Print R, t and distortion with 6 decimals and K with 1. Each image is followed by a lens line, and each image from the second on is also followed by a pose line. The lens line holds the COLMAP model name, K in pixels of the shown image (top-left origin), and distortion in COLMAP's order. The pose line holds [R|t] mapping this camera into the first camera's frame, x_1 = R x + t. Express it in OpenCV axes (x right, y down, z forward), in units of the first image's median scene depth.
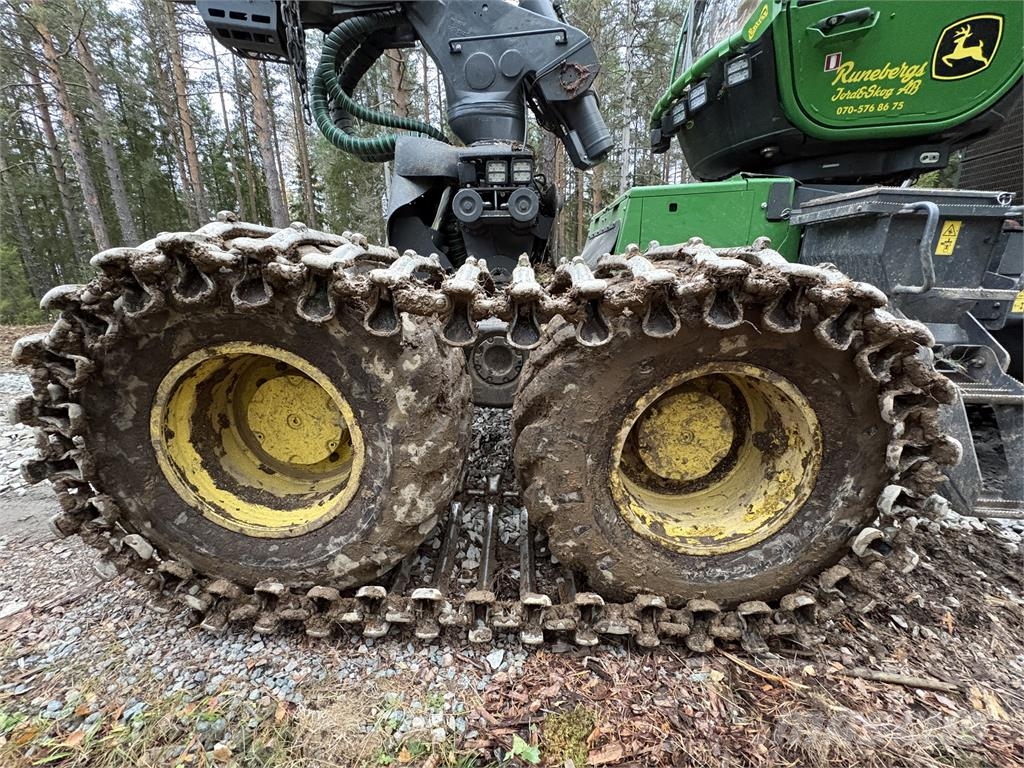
lens RADIAL K [[406.3, 0, 511.6], [0, 406.3, 382.6], [0, 0, 1]] dist [-0.000654, 0.000361]
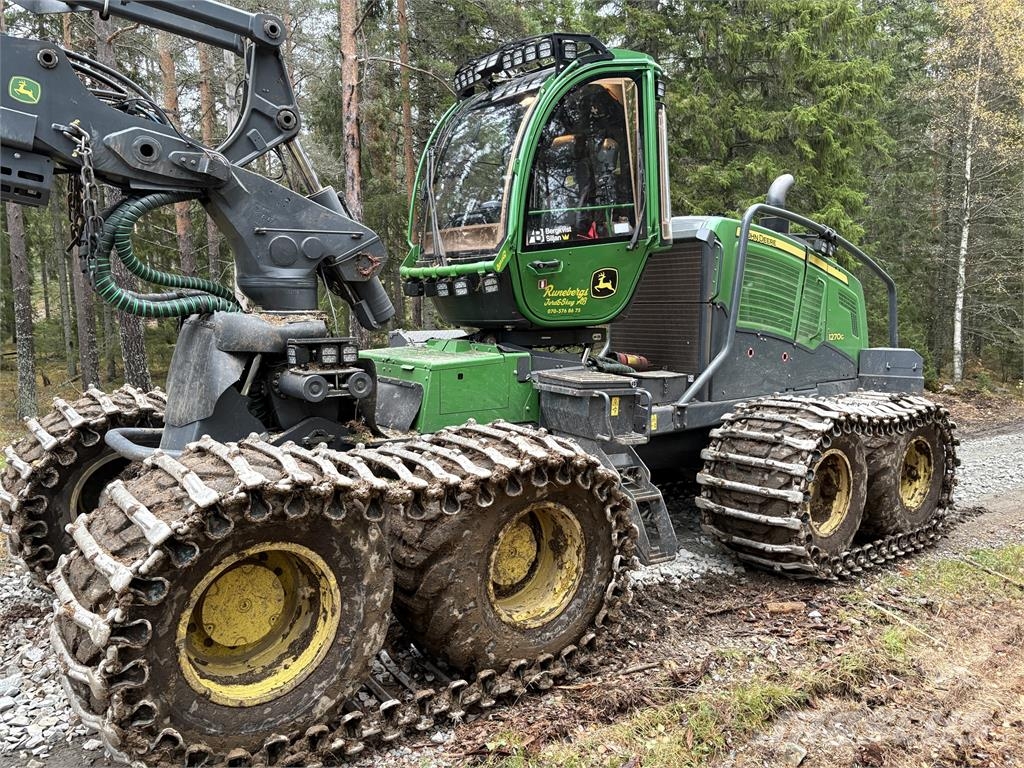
lens RADIAL K [[764.0, 0, 508.0], [0, 764.0, 381.4], [0, 0, 1]] dist [0.079933, -0.144823]
pose [[0.785618, -0.055453, 0.616222, -1.388788], [0.144525, 0.984869, -0.095627, -0.235058], [-0.601595, 0.164186, 0.781746, -1.393289]]
